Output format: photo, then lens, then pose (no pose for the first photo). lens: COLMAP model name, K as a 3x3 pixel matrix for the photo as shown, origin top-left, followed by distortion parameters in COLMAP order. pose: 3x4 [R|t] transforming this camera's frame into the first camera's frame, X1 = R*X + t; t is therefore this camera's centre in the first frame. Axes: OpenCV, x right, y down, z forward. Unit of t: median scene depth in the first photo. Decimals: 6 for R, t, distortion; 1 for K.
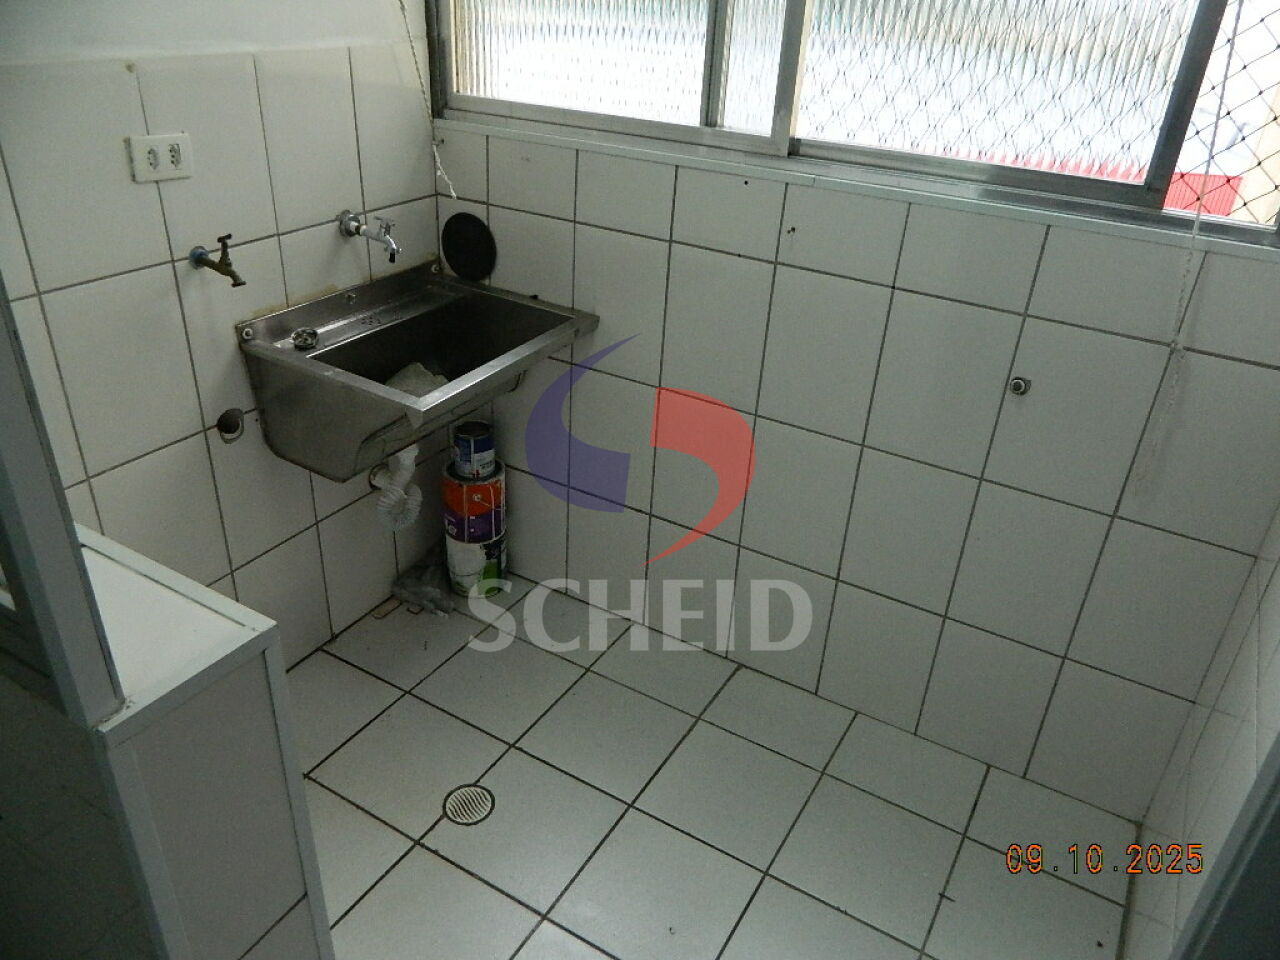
lens RADIAL K [[943.6, 0, 639.2], [0, 943.6, 478.9], [0, 0, 1]] dist [-0.006519, 0.004150]
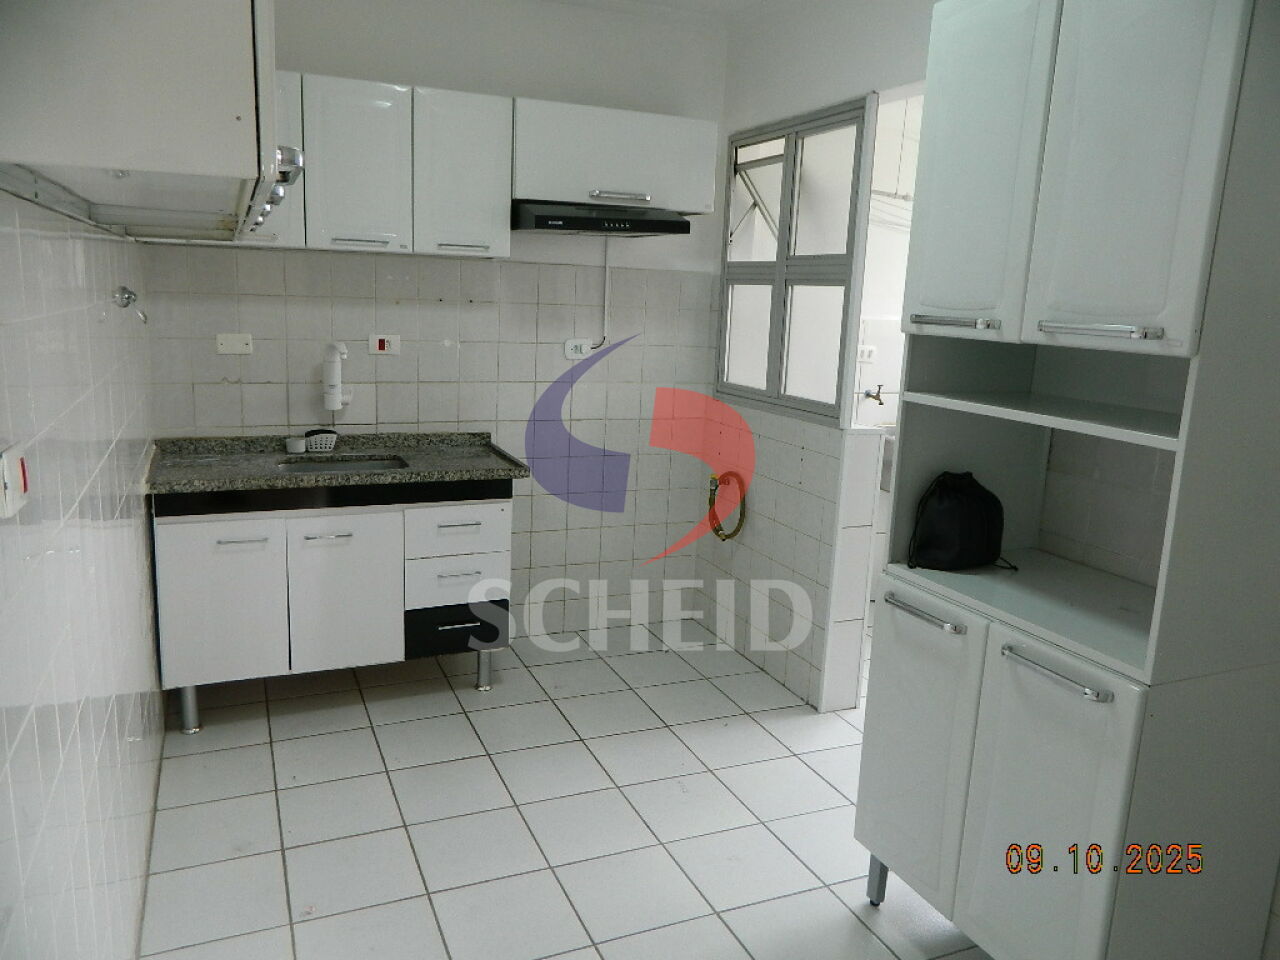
lens RADIAL K [[943.6, 0, 638.7], [0, 943.6, 479.3], [0, 0, 1]] dist [-0.006519, 0.004150]
pose [[0.813015, 0.100083, -0.573577, 0.522688], [-0.281988, 0.929556, -0.237504, 0.780239], [0.509402, 0.354836, 0.783965, -1.257006]]
